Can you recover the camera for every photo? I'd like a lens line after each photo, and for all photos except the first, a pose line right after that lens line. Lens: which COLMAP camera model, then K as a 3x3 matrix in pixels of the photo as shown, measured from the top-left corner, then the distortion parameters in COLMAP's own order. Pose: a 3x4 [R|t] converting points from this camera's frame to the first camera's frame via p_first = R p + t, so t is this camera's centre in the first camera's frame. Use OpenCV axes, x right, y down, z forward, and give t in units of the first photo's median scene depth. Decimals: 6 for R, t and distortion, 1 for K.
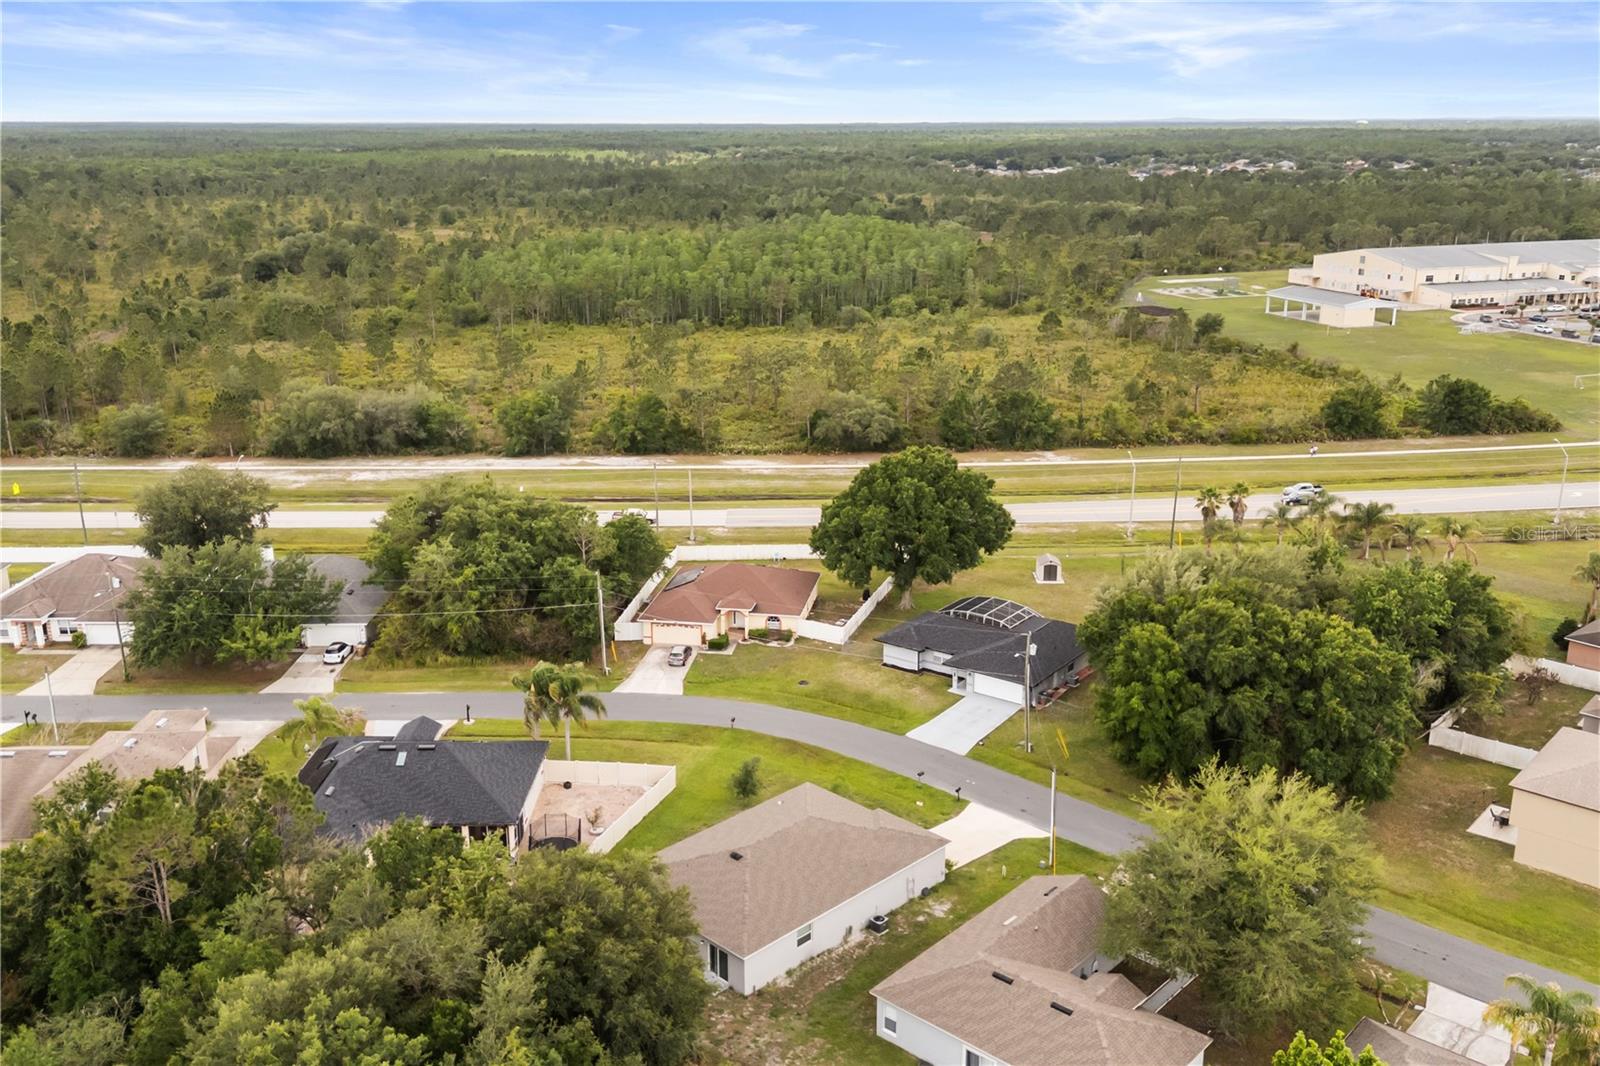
lens RADIAL K [[1396.2, 0, 802.1], [0, 1396.2, 529.5], [0, 0, 1]] dist [0.061608, -0.054649]
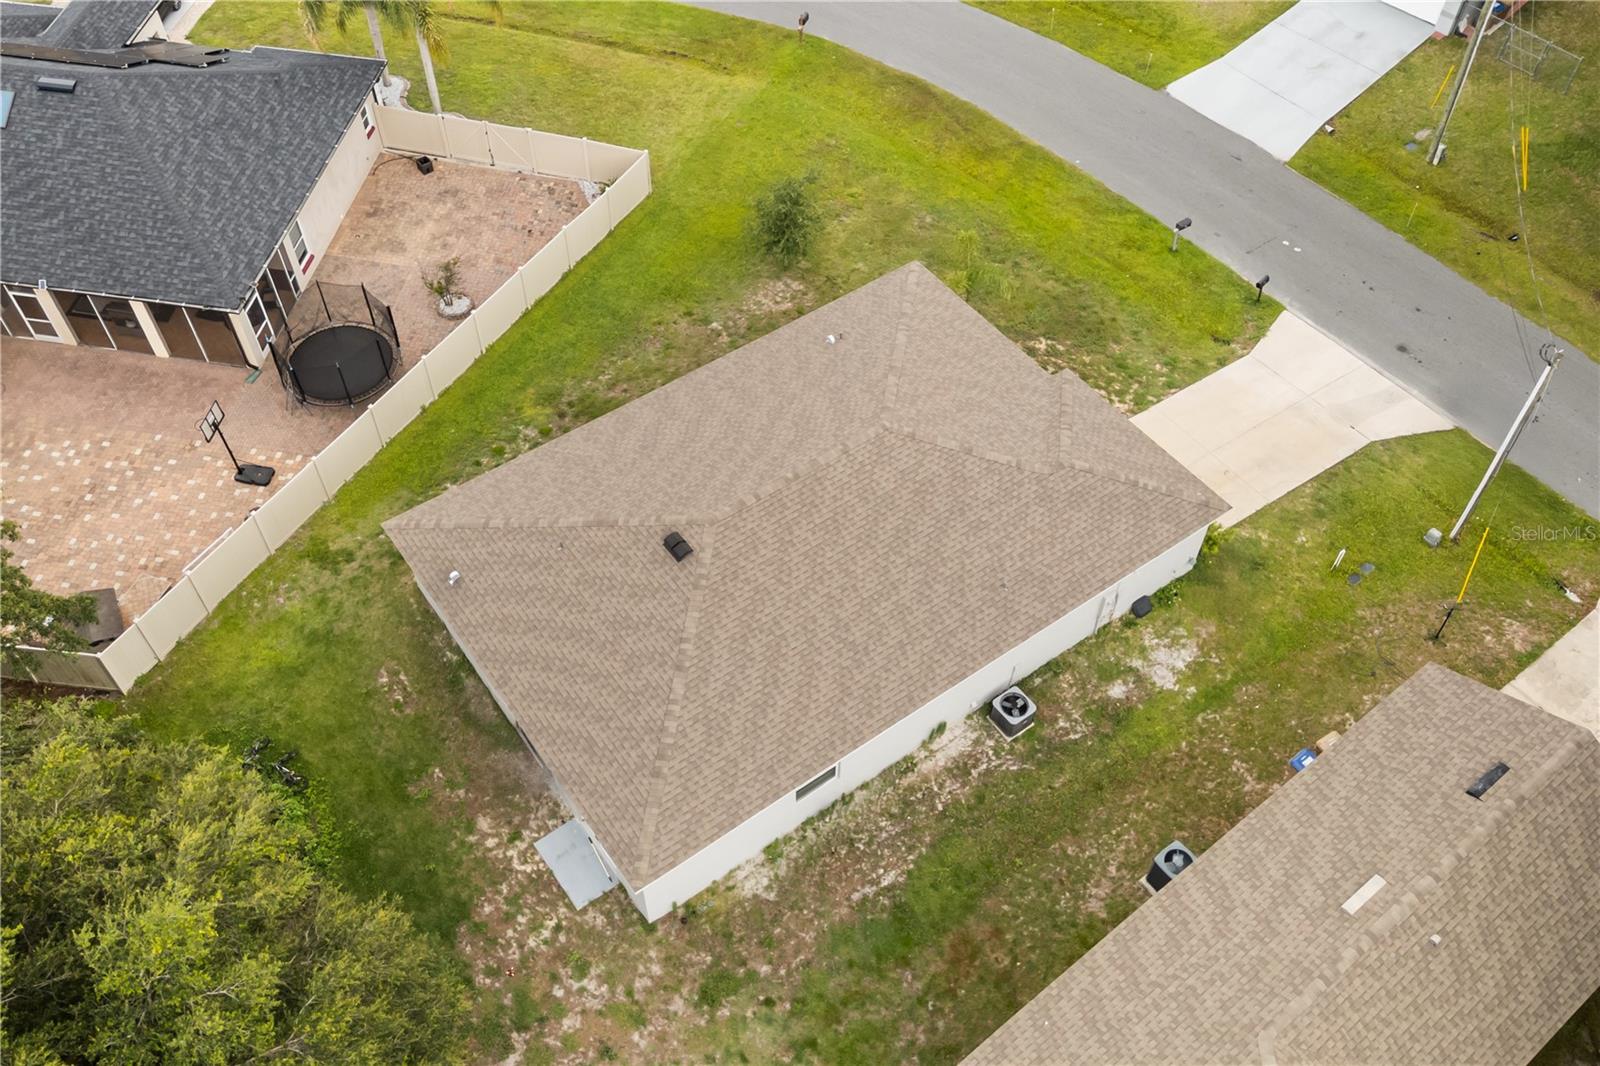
lens RADIAL K [[1396.2, 0, 800.1], [0, 1396.2, 540.2], [0, 0, 1]] dist [0.061608, -0.054649]
pose [[0.986145, 0.136285, -0.094575, 0.023459], [-0.054565, 0.804889, 0.590912, -0.003938], [0.156655, -0.577564, 0.801174, 0.658237]]
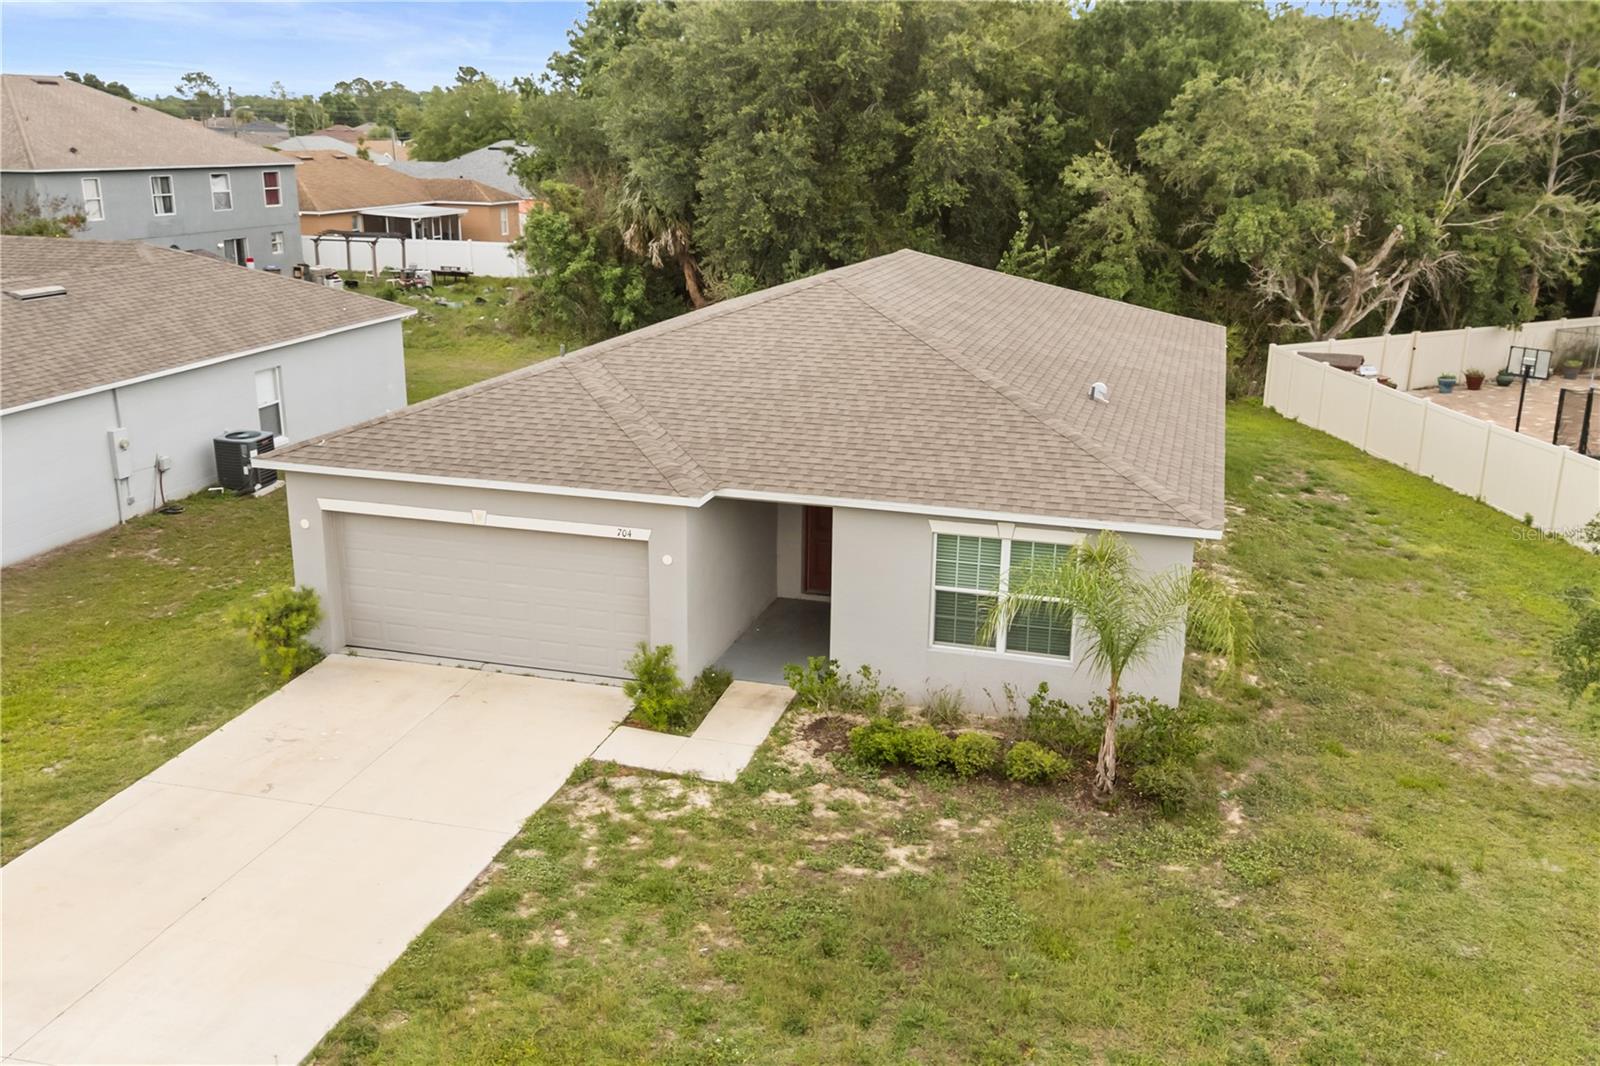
lens RADIAL K [[1396.2, 0, 811.7], [0, 1396.2, 535.7], [0, 0, 1]] dist [0.061608, -0.054649]
pose [[-0.878924, 0.127438, -0.459622, 0.133093], [-0.138274, 0.854181, 0.501254, 0.118203], [0.456479, 0.504117, -0.733139, 1.213729]]
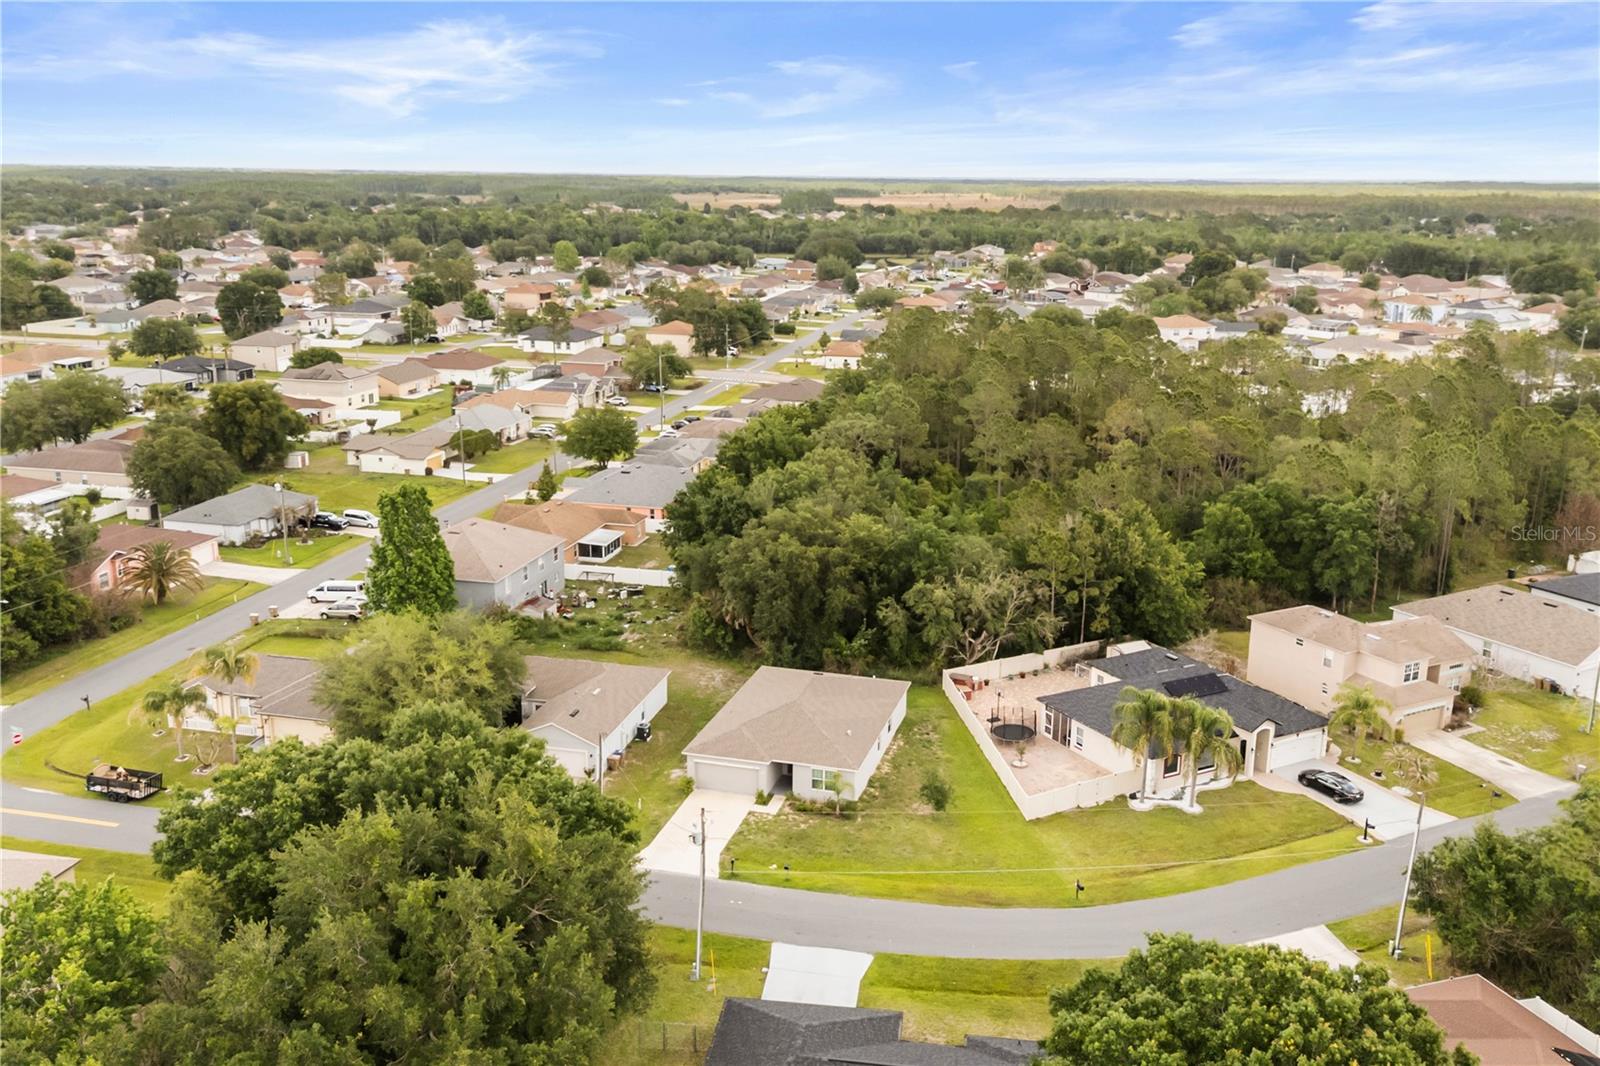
lens RADIAL K [[1396.2, 0, 800.3], [0, 1396.2, 529.4], [0, 0, 1]] dist [0.061608, -0.054649]
pose [[-0.881800, 0.116267, -0.457067, 0.505202], [-0.129714, 0.871971, 0.472060, -0.452617], [0.453434, 0.475551, -0.753823, 1.796644]]
